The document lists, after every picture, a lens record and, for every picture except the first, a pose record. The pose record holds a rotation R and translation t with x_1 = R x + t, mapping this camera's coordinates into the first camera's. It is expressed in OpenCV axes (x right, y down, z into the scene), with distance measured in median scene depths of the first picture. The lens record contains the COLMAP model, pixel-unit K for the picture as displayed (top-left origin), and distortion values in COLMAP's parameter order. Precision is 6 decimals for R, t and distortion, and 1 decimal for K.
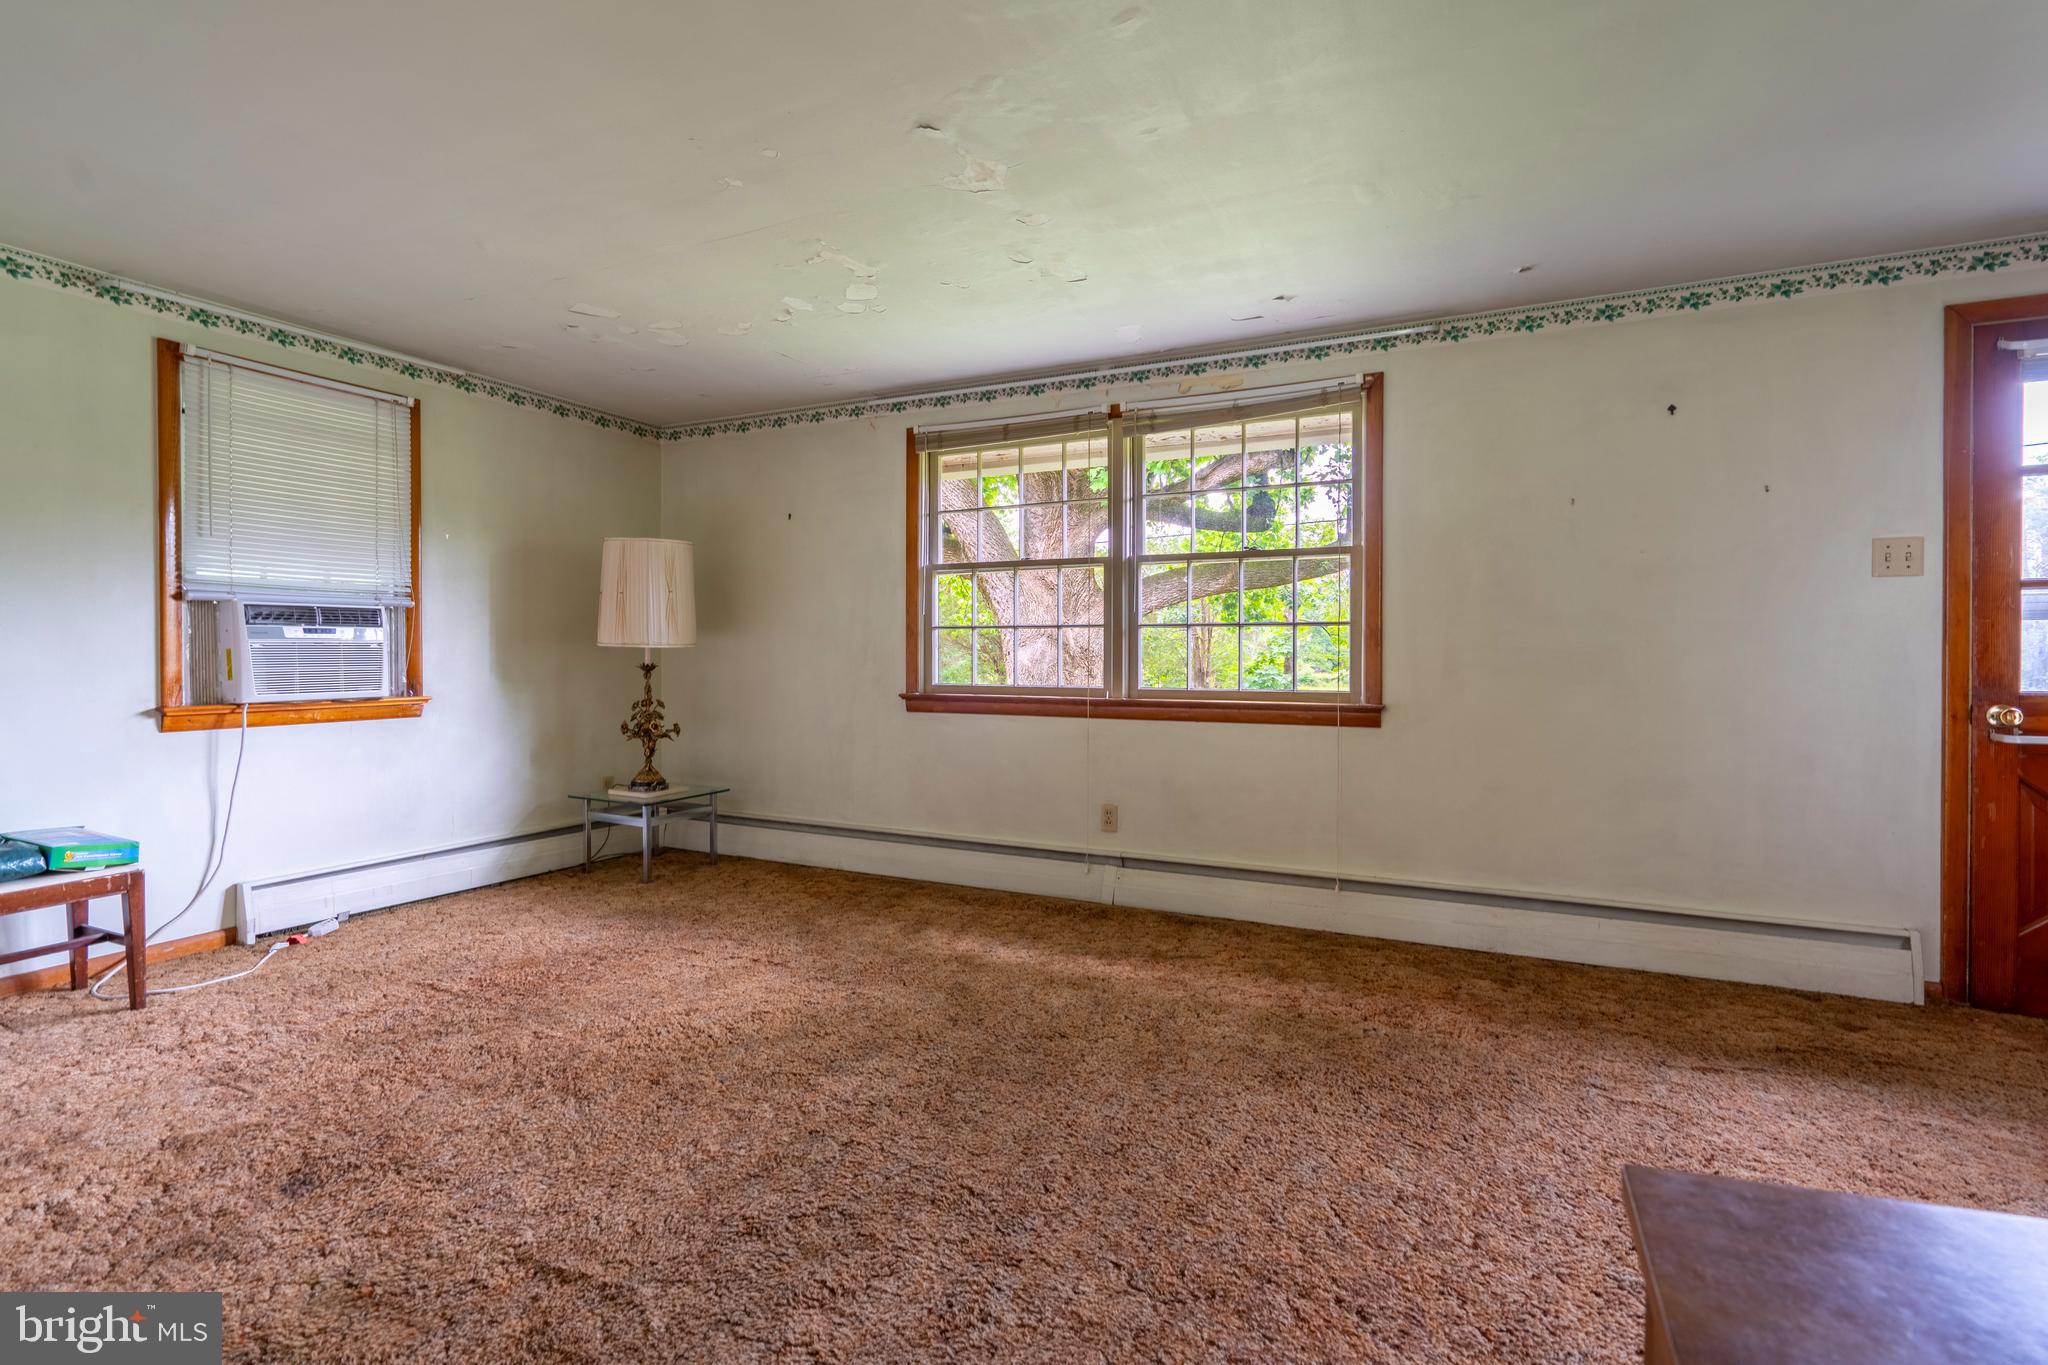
lens RADIAL K [[918.7, 0, 1014.7], [0, 918.7, 664.7], [0, 0, 1]] dist [-0.008564, 0.003455]
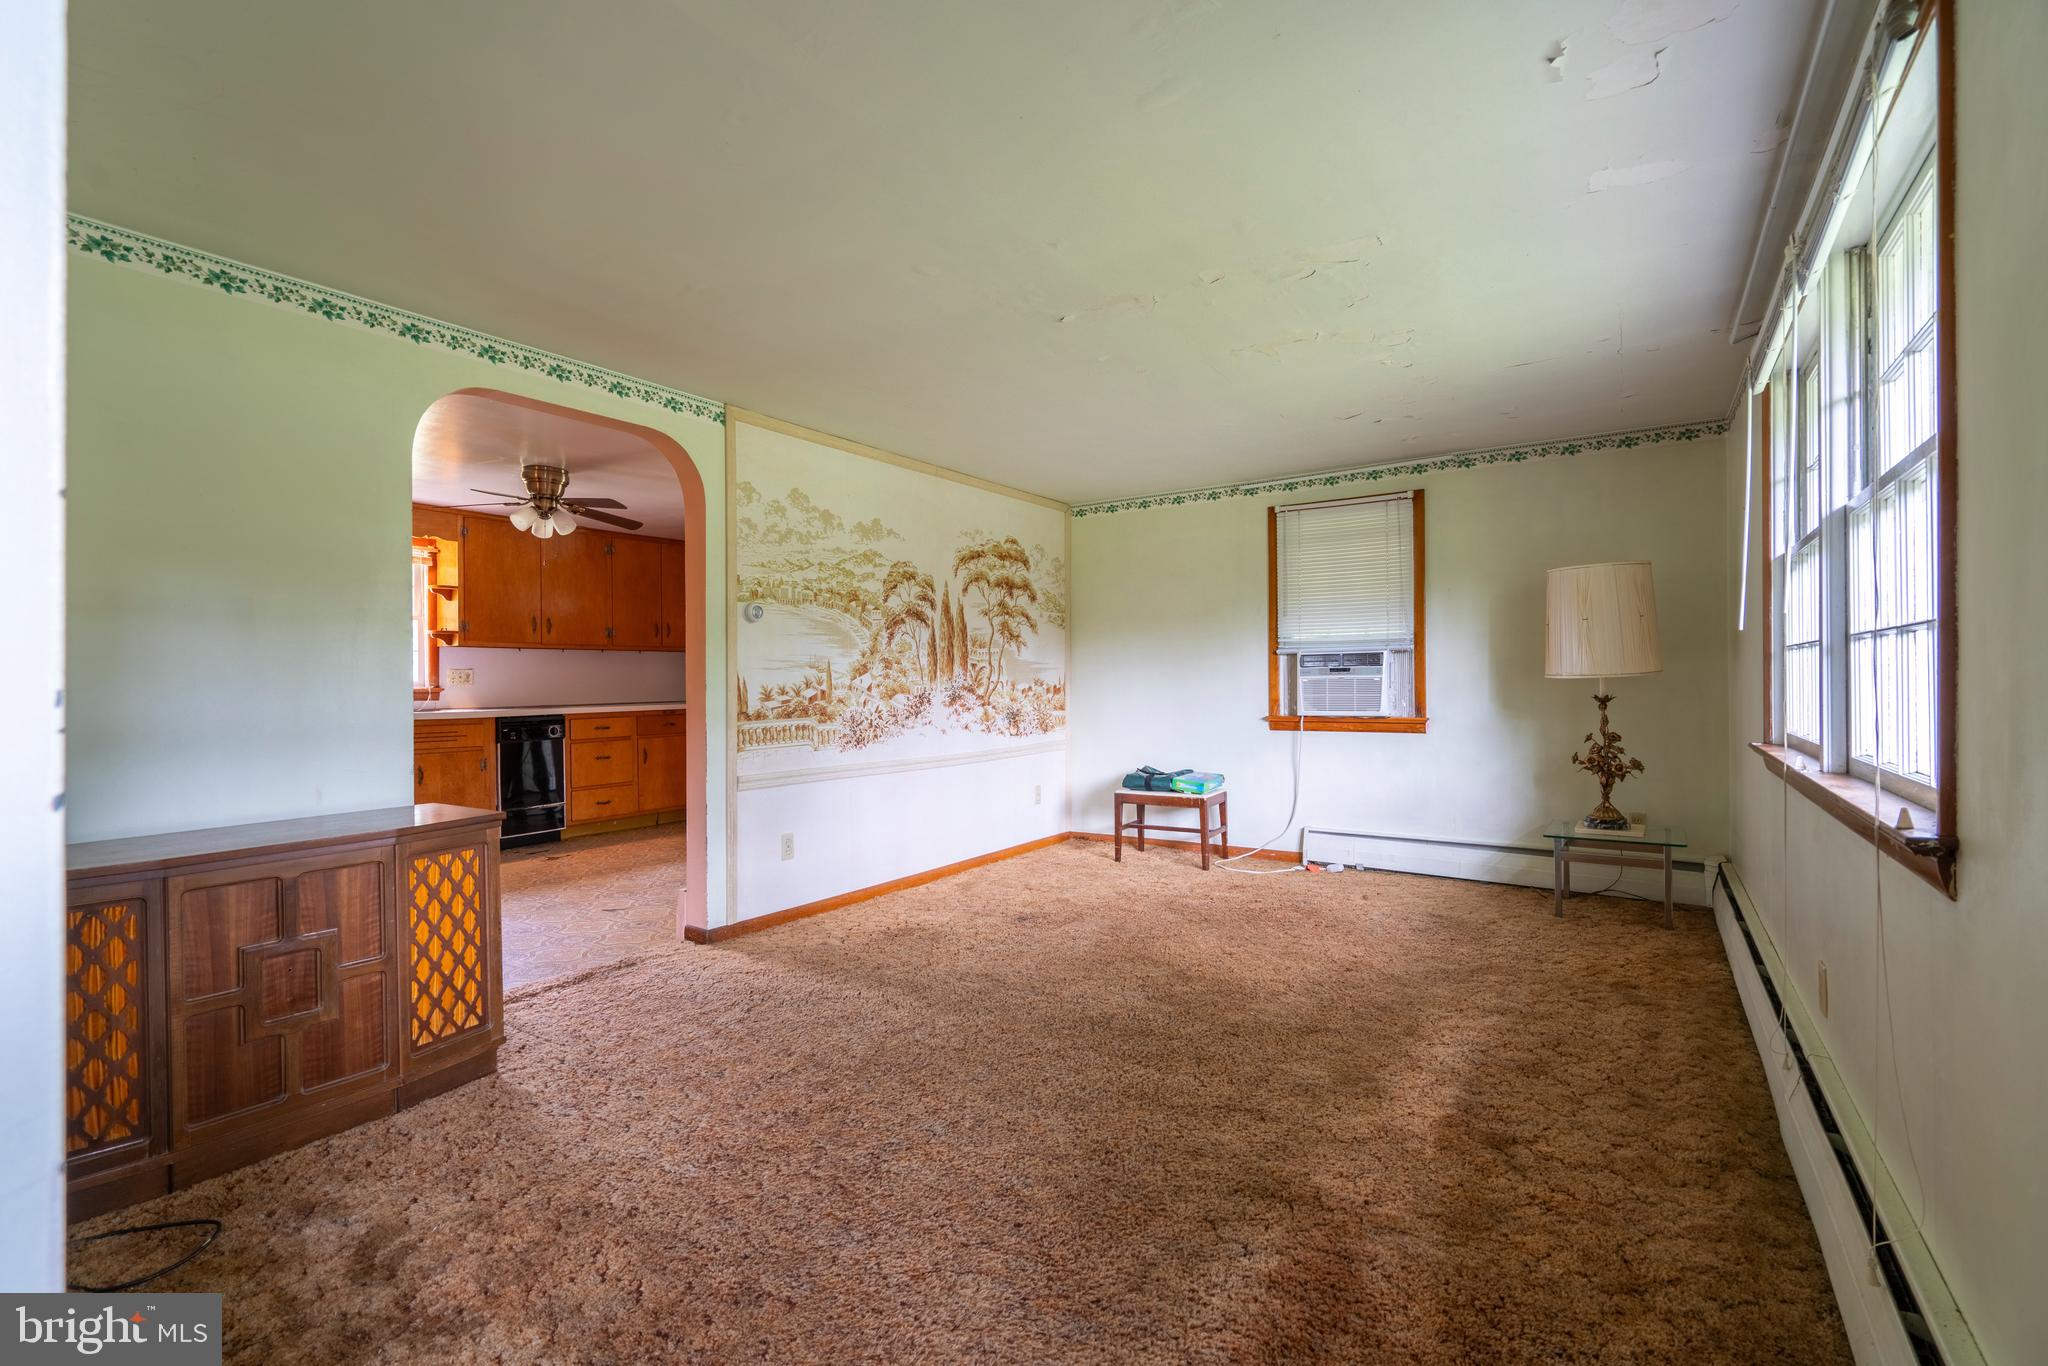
lens RADIAL K [[918.7, 0, 1018.0], [0, 918.7, 678.7], [0, 0, 1]] dist [-0.008564, 0.003455]
pose [[-0.132902, -0.002787, -0.991125, 0.795584], [-0.000312, 0.999996, -0.002770, -0.018581], [0.991129, -0.000059, -0.132902, 0.671445]]
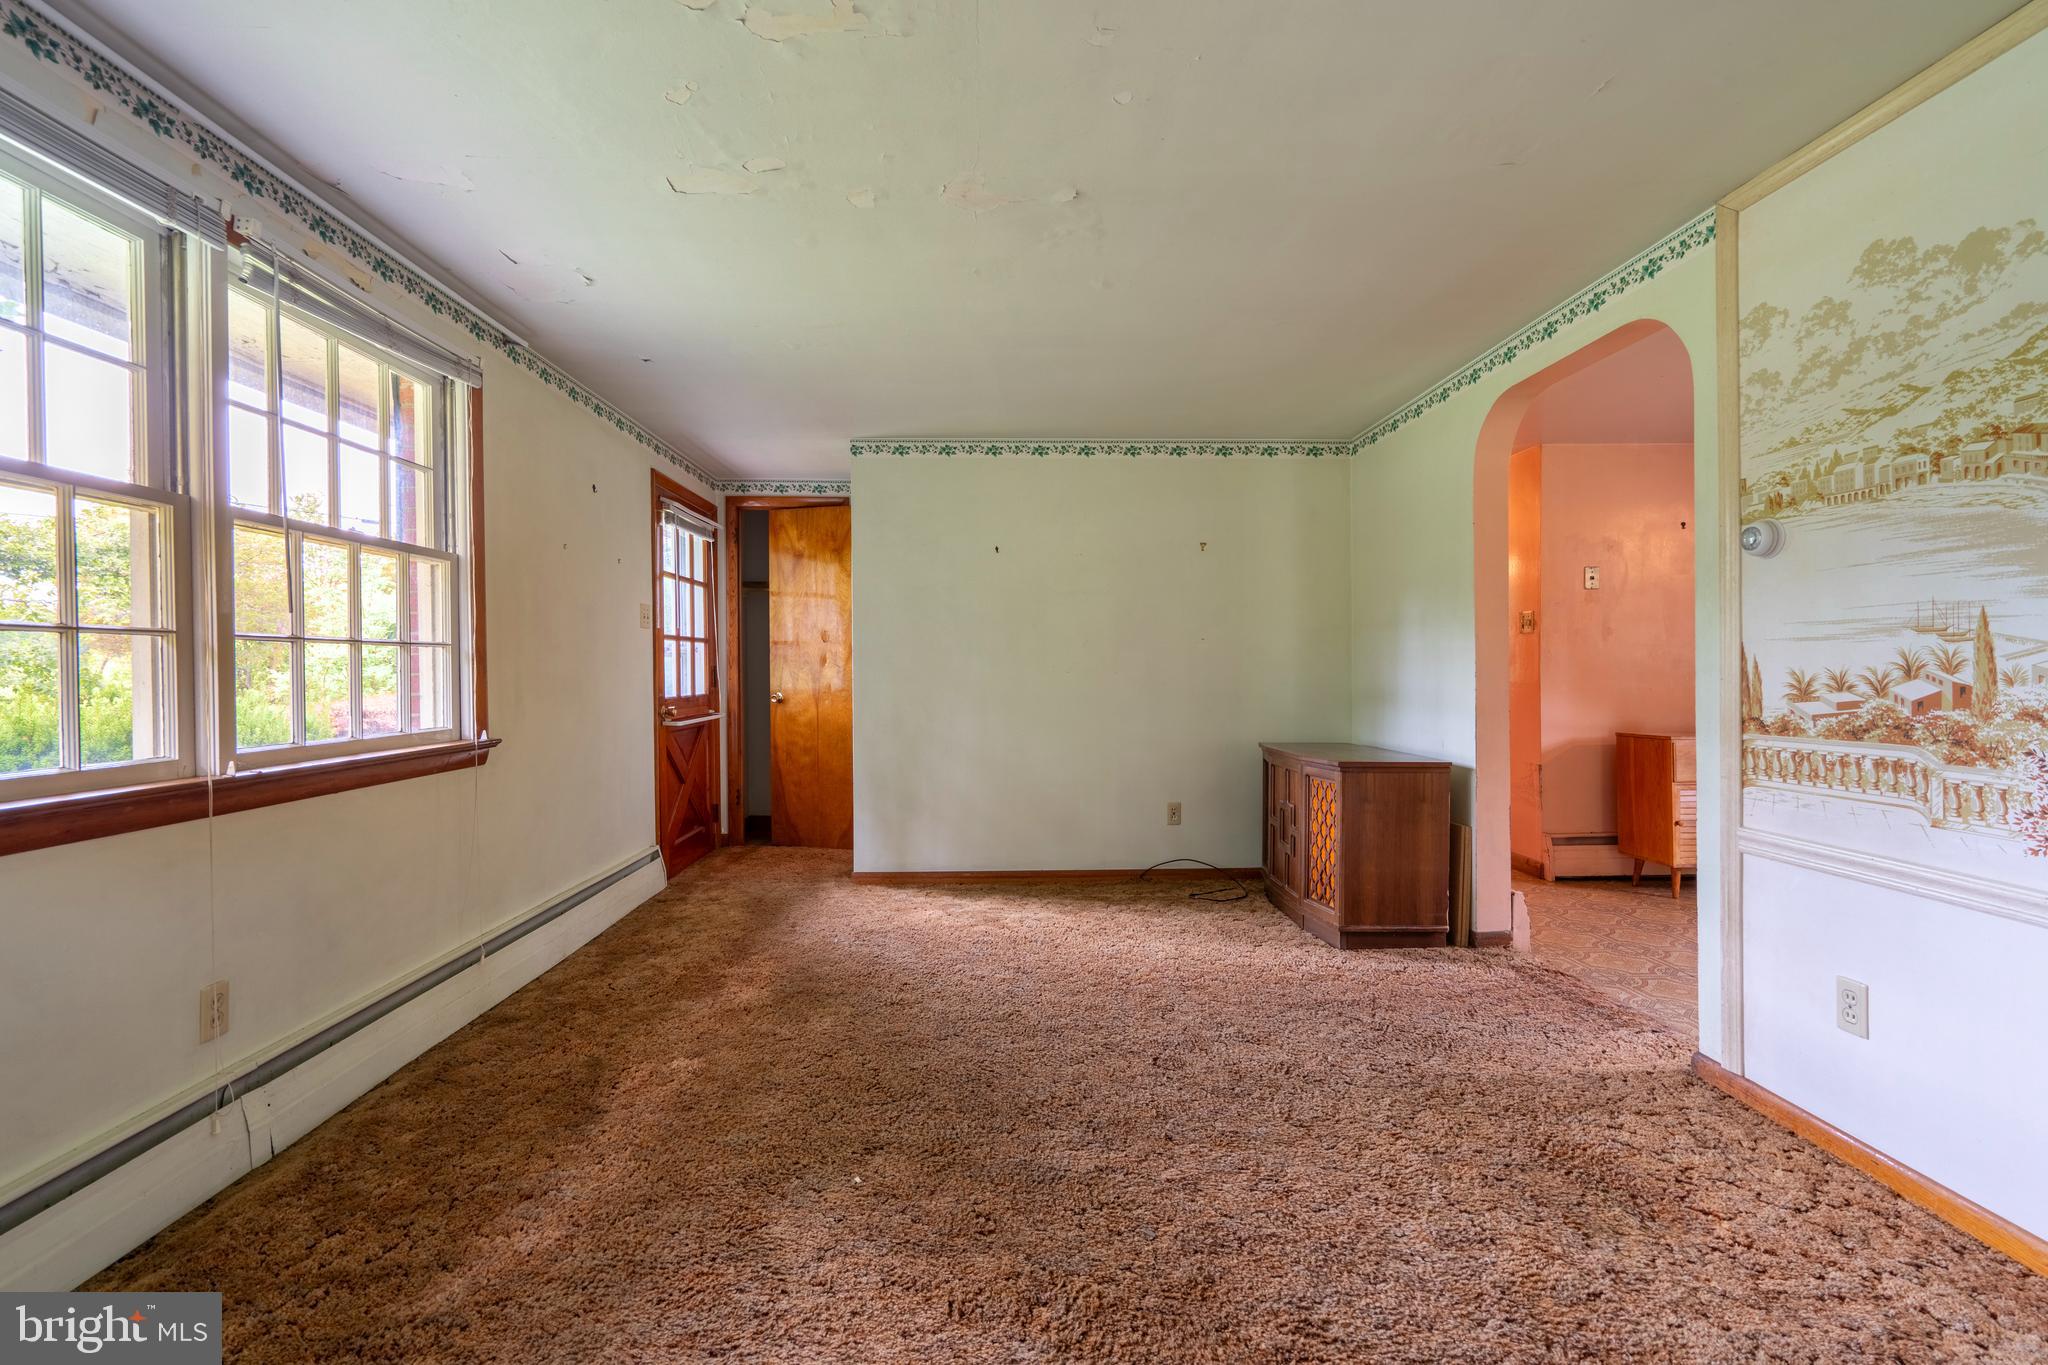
lens RADIAL K [[918.7, 0, 1009.9], [0, 918.7, 679.3], [0, 0, 1]] dist [-0.008564, 0.003455]
pose [[-0.459110, -0.010967, 0.888312, -0.617437], [0.010110, 0.999795, 0.017568, -0.023643], [-0.888322, 0.017047, -0.458905, 0.943169]]
